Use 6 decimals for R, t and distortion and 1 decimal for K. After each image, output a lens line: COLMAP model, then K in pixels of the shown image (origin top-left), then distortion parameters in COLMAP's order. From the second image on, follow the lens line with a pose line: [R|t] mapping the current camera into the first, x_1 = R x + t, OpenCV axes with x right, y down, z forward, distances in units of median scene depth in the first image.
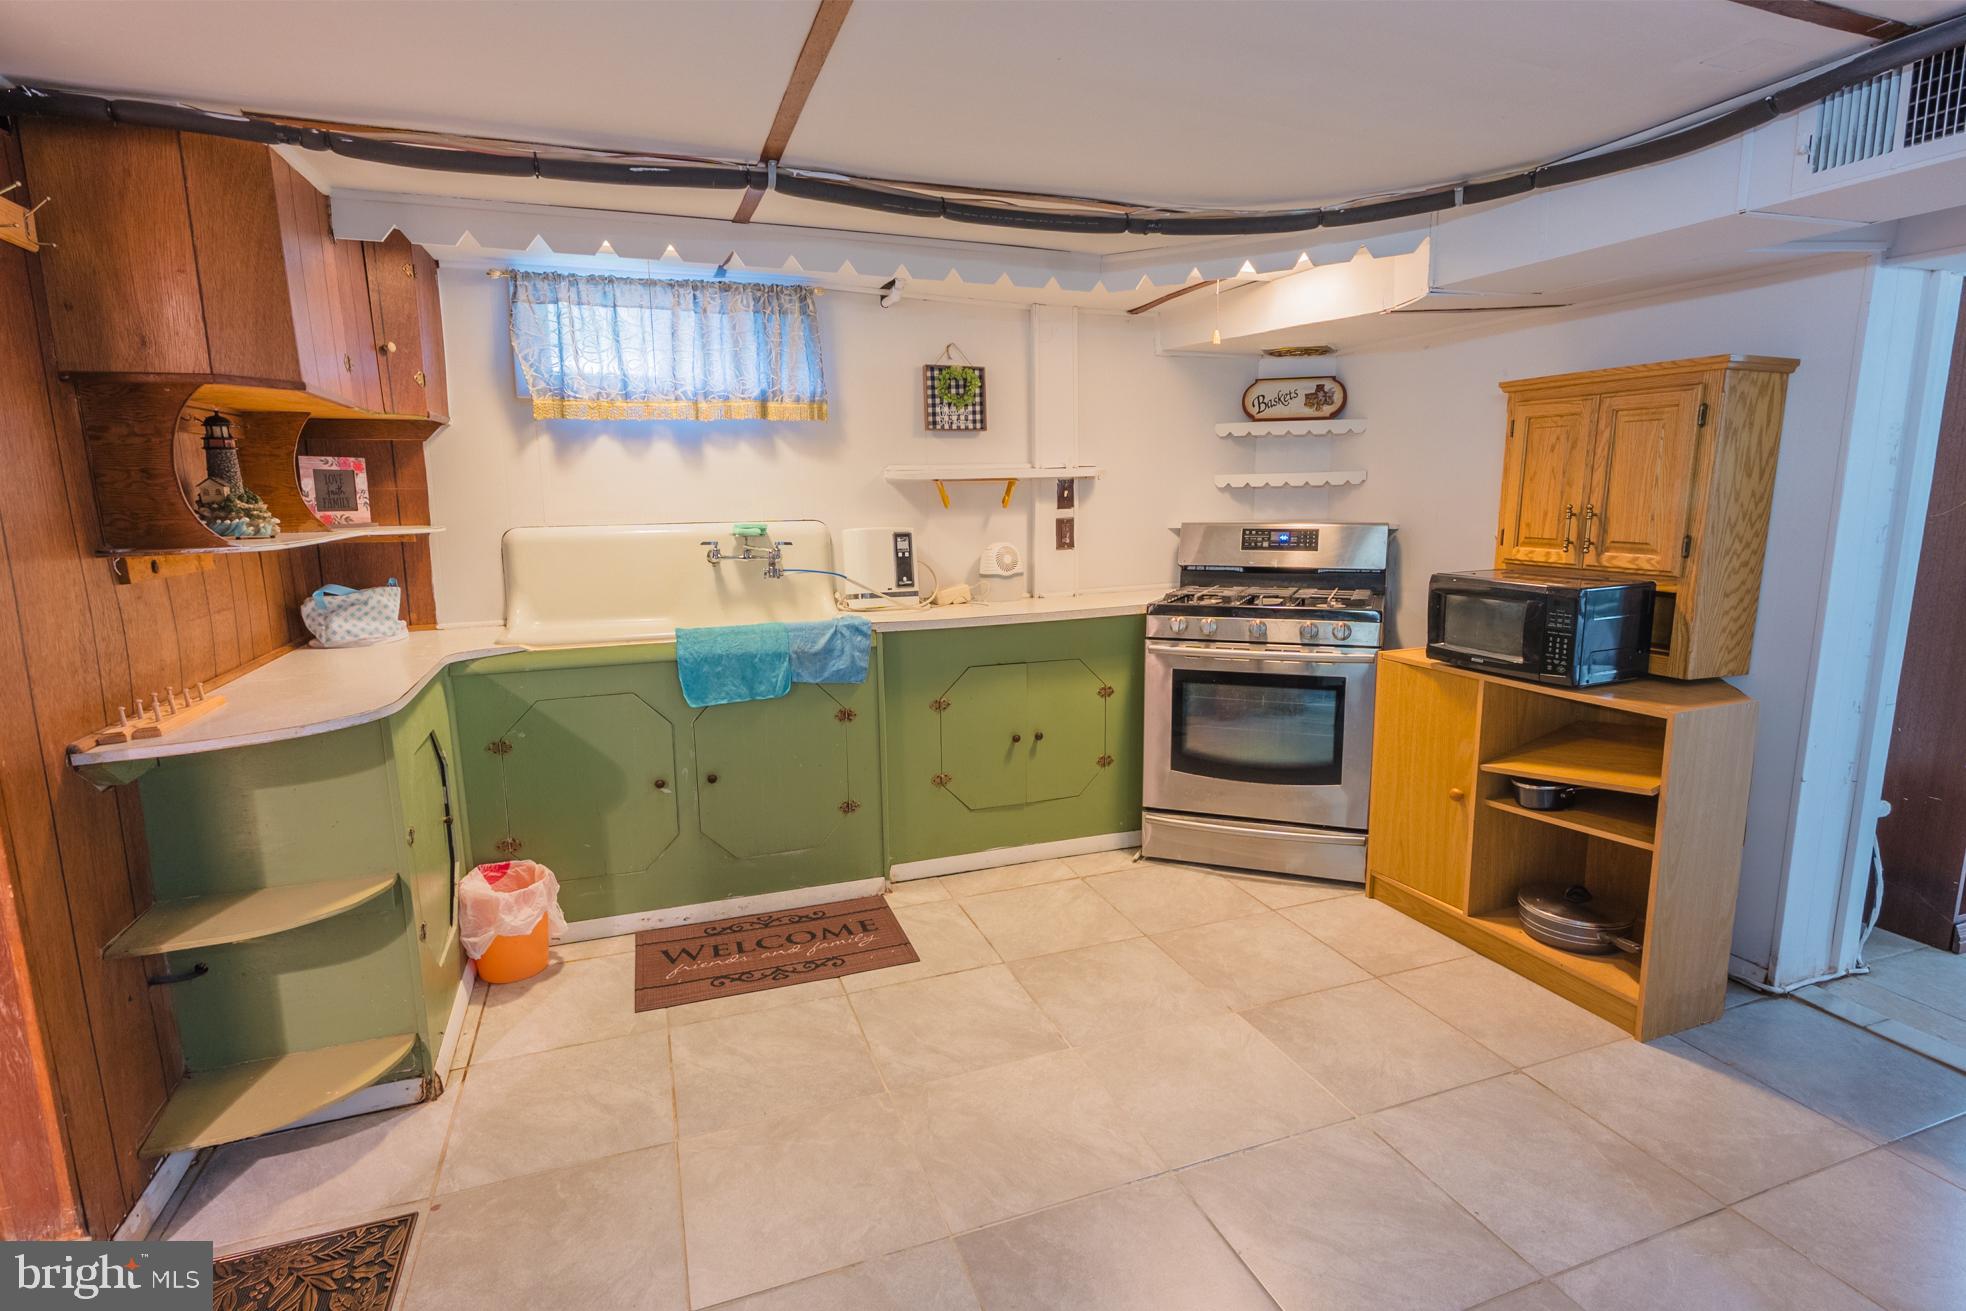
lens RADIAL K [[981.7, 0, 983.8], [0, 981.7, 656.4], [0, 0, 1]] dist [0.001312, 0.002053]
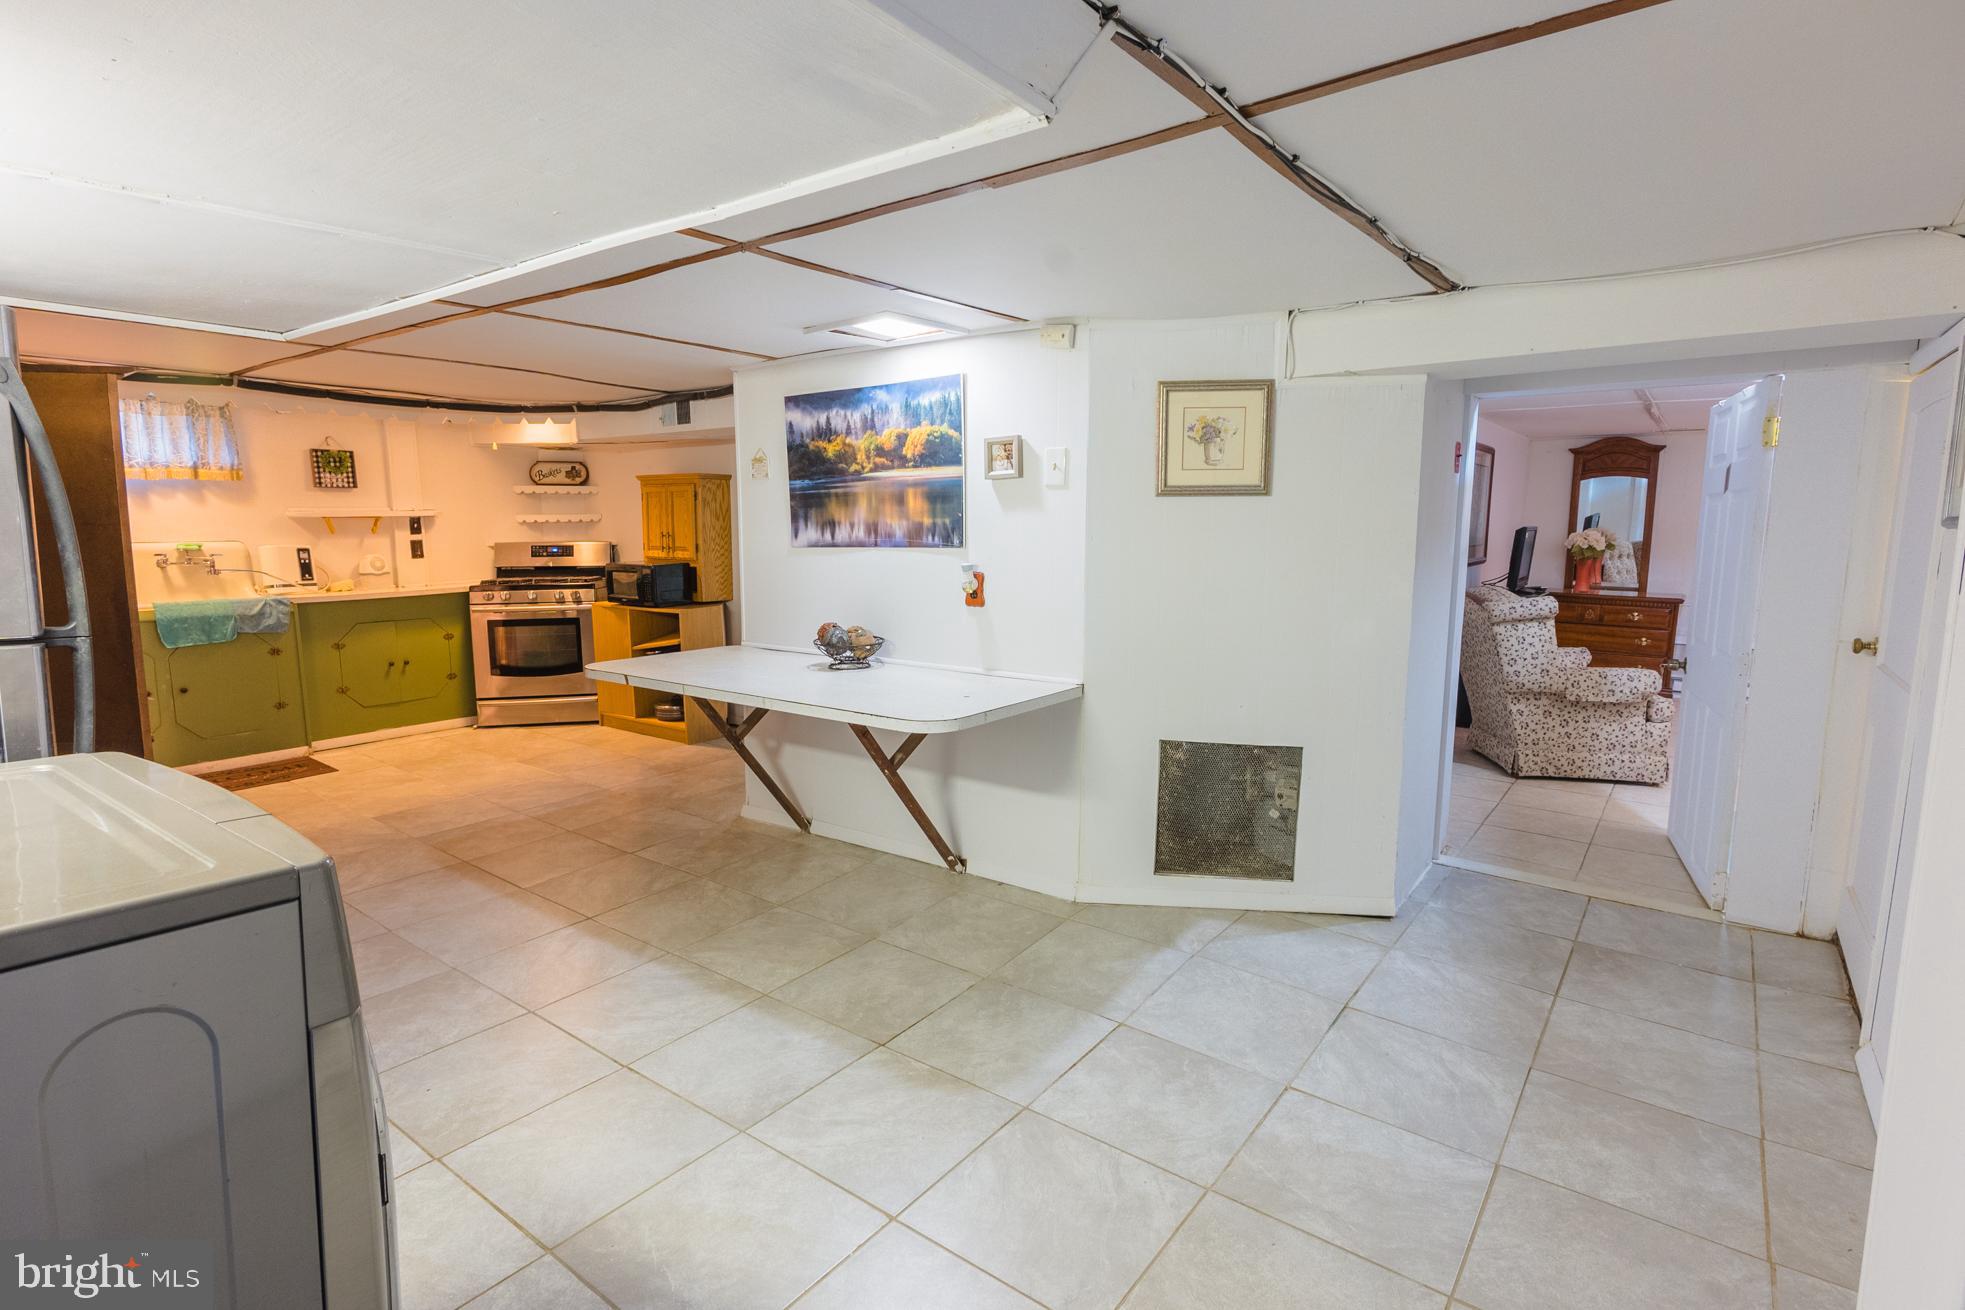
lens RADIAL K [[981.2, 0, 981.9], [0, 981.2, 654.1], [0, 0, 1]] dist [0.001312, 0.002053]
pose [[0.842999, -0.065574, 0.533903, -0.013381], [0.083927, 0.996420, -0.010135, 0.172232], [-0.531327, 0.053352, 0.845485, -1.046944]]
